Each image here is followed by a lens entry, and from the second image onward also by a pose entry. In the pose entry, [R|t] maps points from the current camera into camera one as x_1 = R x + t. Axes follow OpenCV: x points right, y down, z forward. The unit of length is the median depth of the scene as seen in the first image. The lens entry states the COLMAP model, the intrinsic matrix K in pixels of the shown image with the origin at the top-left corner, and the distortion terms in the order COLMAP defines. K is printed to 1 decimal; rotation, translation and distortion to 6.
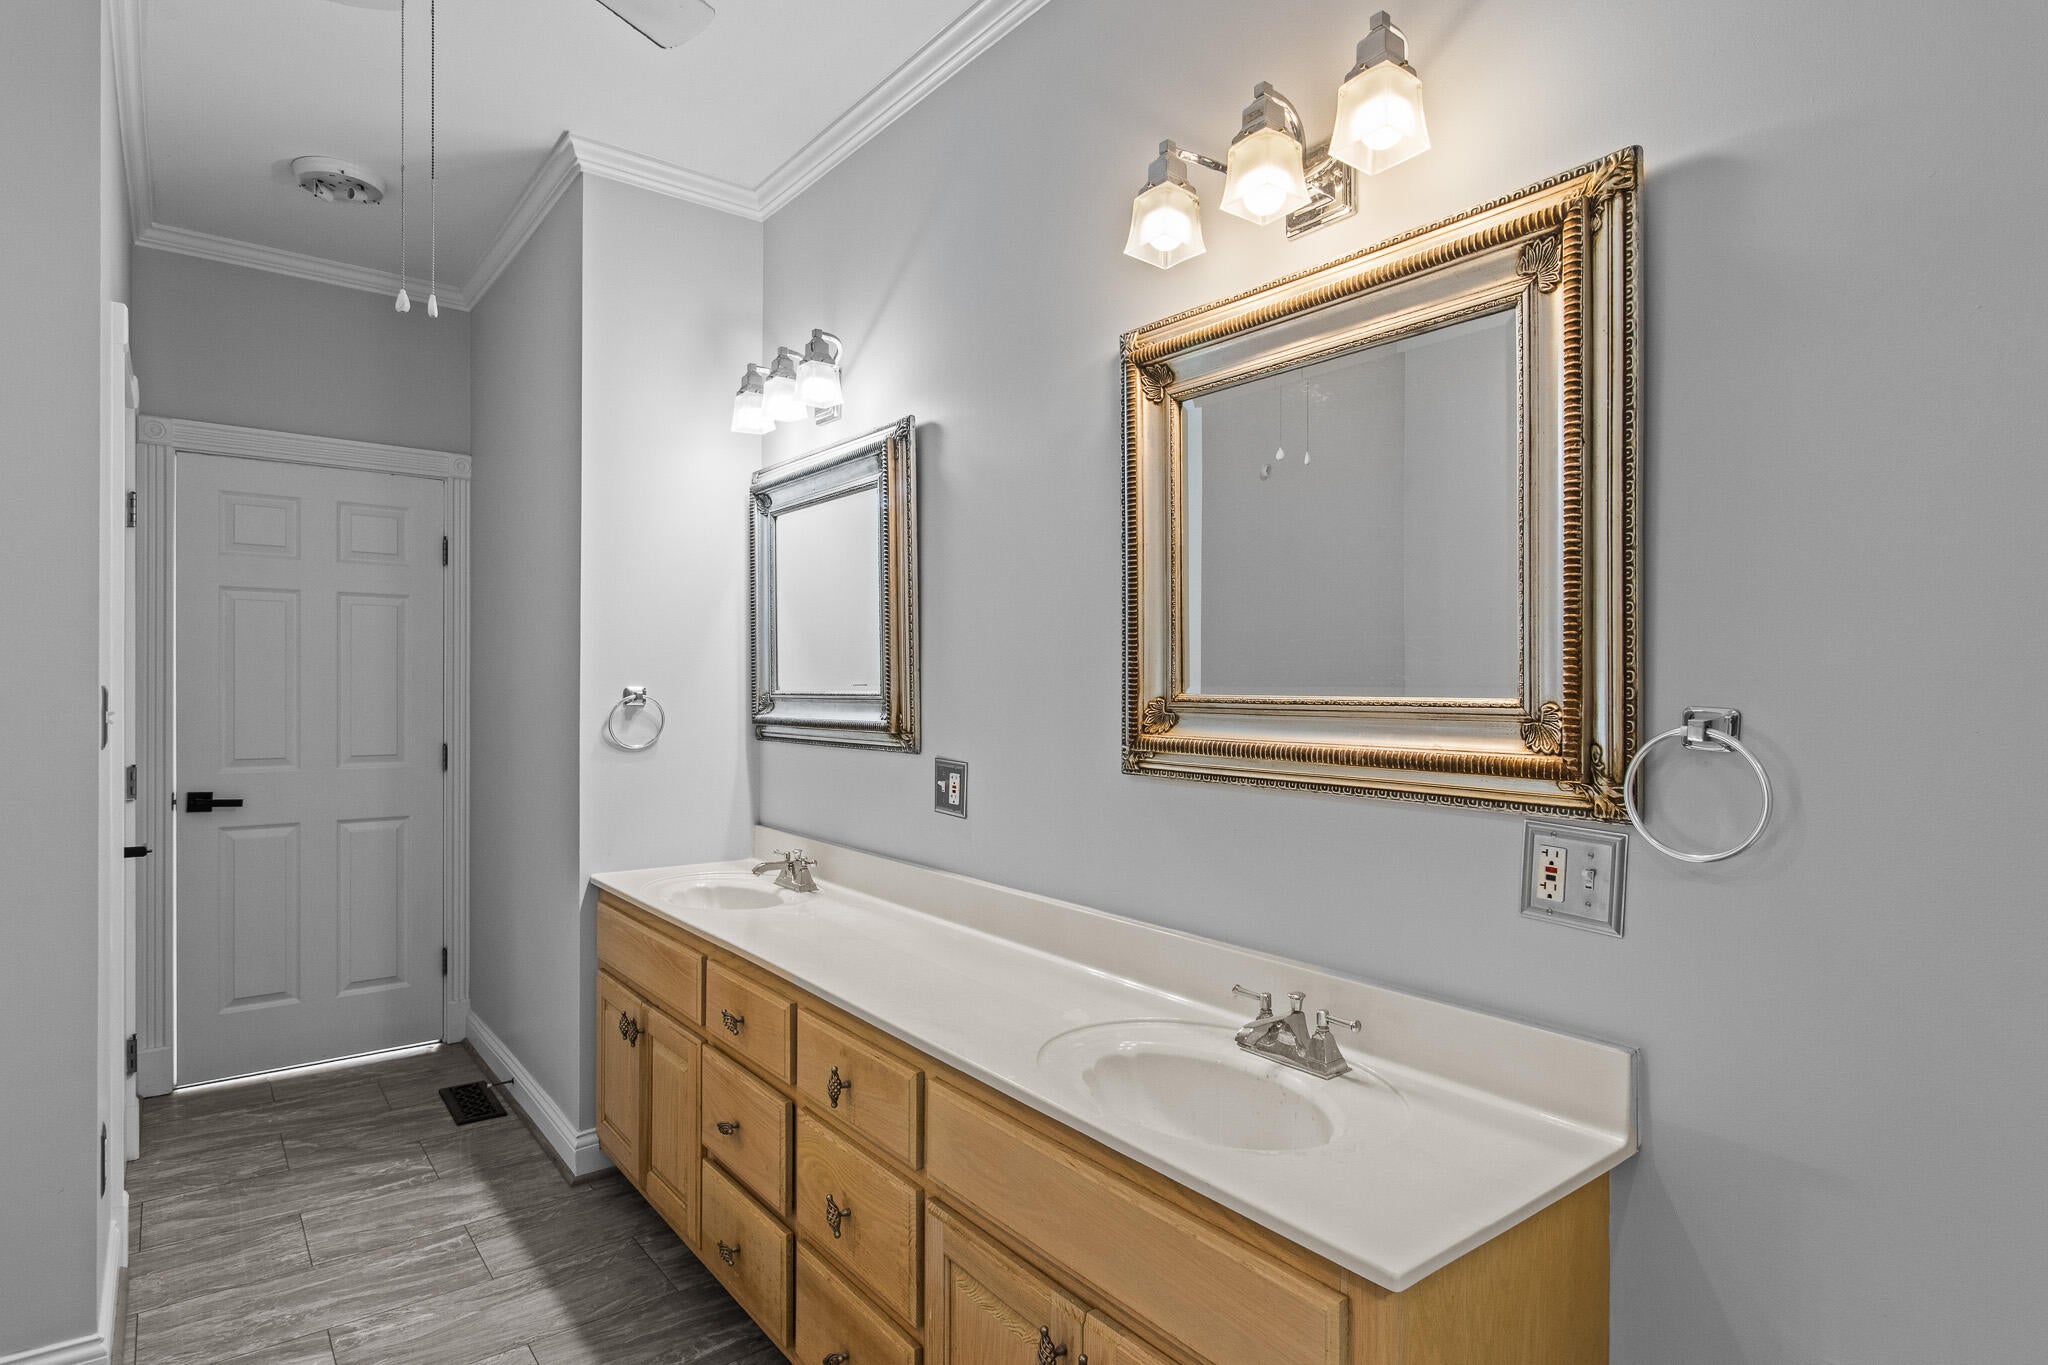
lens RADIAL K [[1084.2, 0, 1022.6], [0, 1084.2, 694.6], [0, 0, 1]] dist [0.002716, 0.000400]
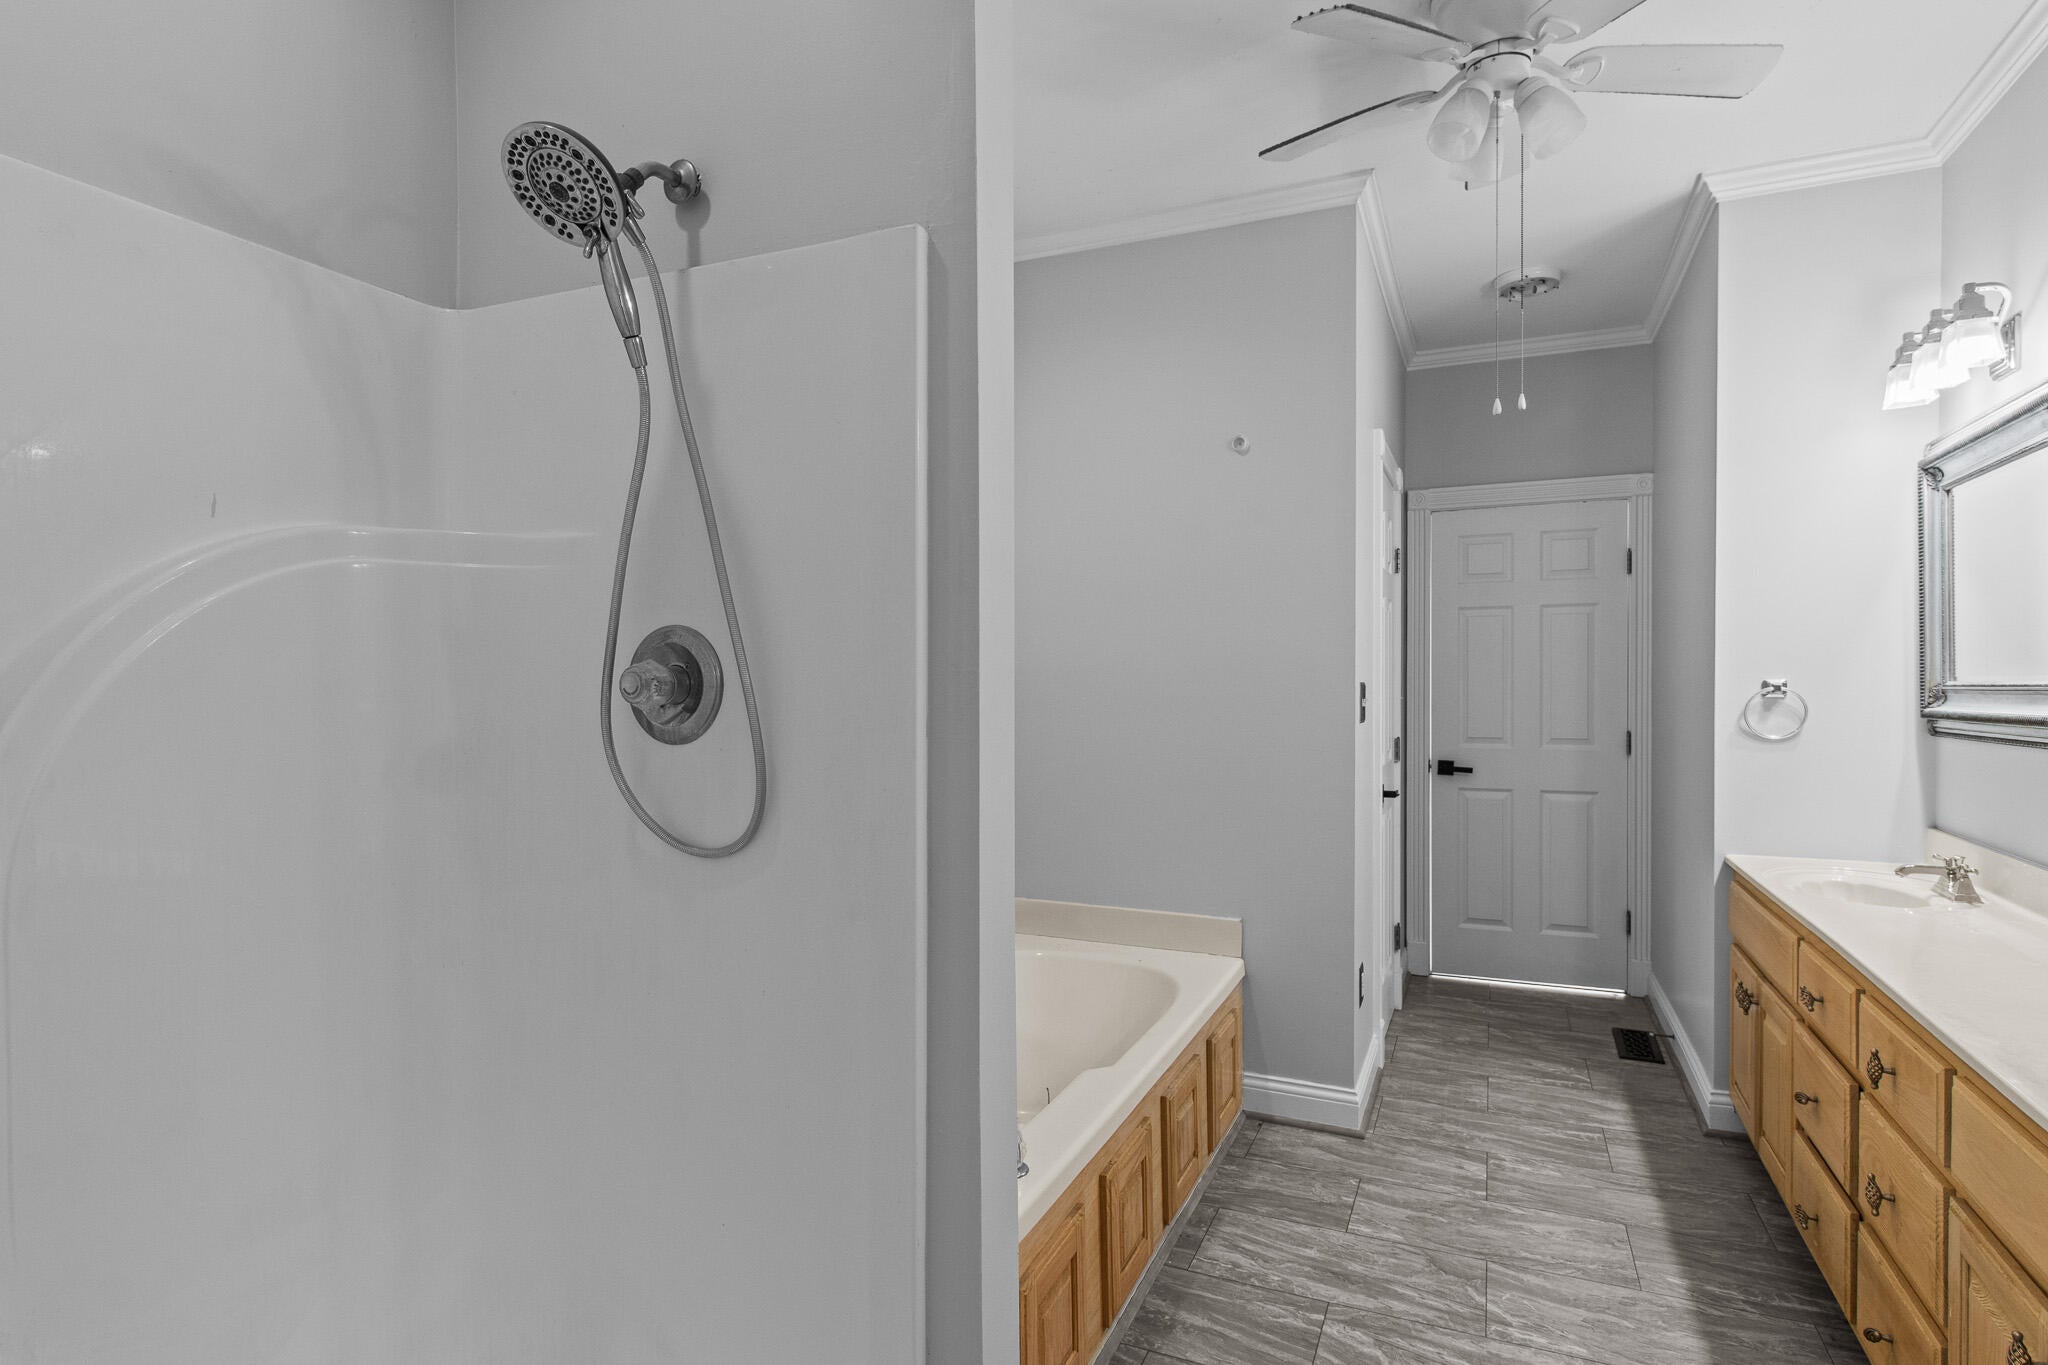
lens RADIAL K [[1084.2, 0, 1022.6], [0, 1084.2, 694.6], [0, 0, 1]] dist [0.002716, 0.000400]
pose [[0.466704, 0.001239, -0.884413, 0.230901], [0.001534, 0.999996, 0.002210, 0.004345], [0.884412, -0.002388, 0.466700, -0.119027]]
